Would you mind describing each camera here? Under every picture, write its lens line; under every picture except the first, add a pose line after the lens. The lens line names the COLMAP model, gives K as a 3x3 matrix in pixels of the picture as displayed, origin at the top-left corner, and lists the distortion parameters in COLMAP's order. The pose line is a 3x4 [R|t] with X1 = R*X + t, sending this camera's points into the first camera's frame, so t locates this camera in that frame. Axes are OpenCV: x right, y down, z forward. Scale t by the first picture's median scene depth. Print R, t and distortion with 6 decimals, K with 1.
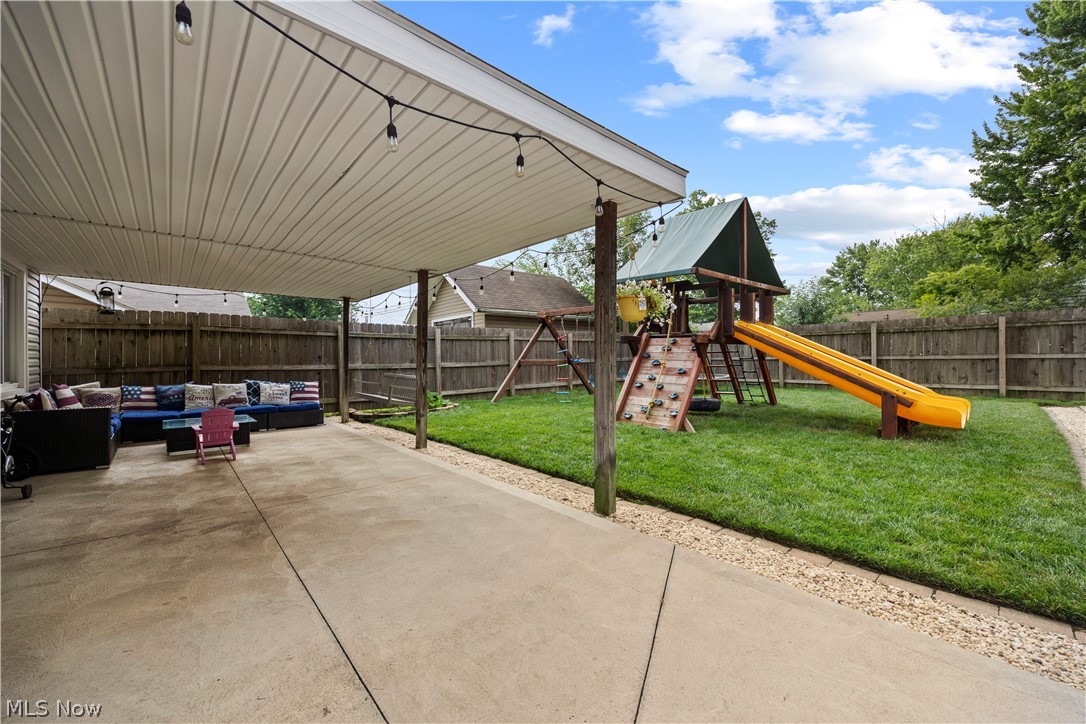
lens RADIAL K [[432.9, 0, 540.0], [0, 432.9, 363.3], [0, 0, 1]] dist [0.002133, -0.000371]
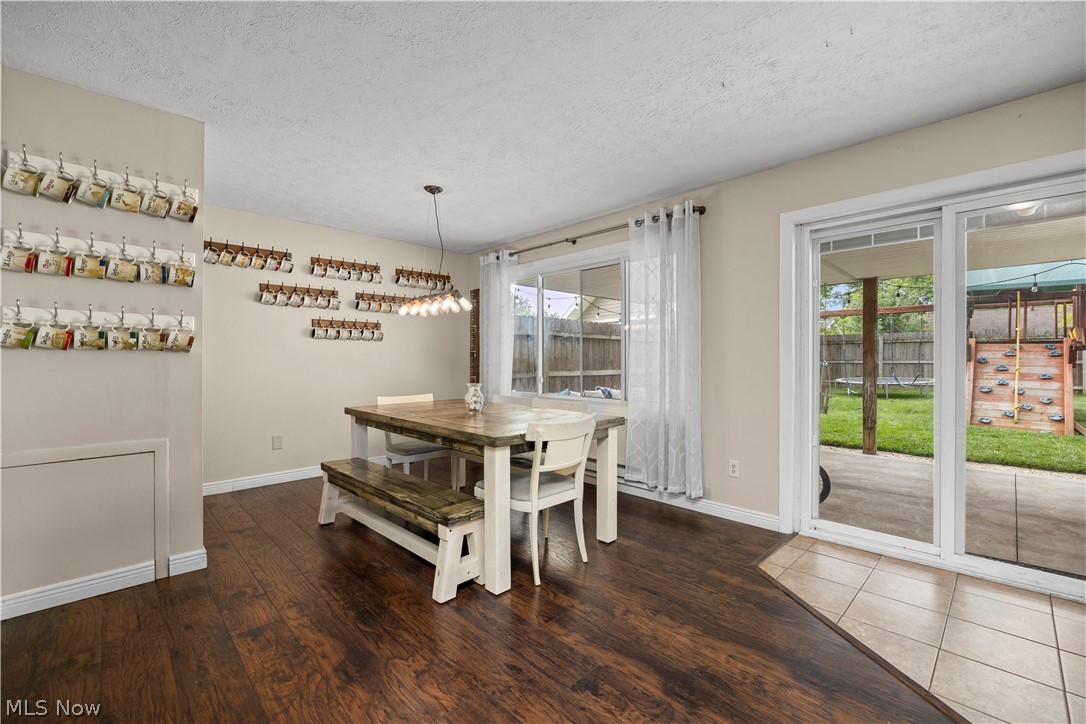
lens RADIAL K [[459.4, 0, 541.7], [0, 459.4, 359.3], [0, 0, 1]] dist [-0.001114, 0.000003]
pose [[0.997100, 0.001088, 0.076100, -0.905555], [-0.000250, 0.999939, -0.011028, -0.010905], [-0.076107, 0.010977, 0.997039, -0.003148]]
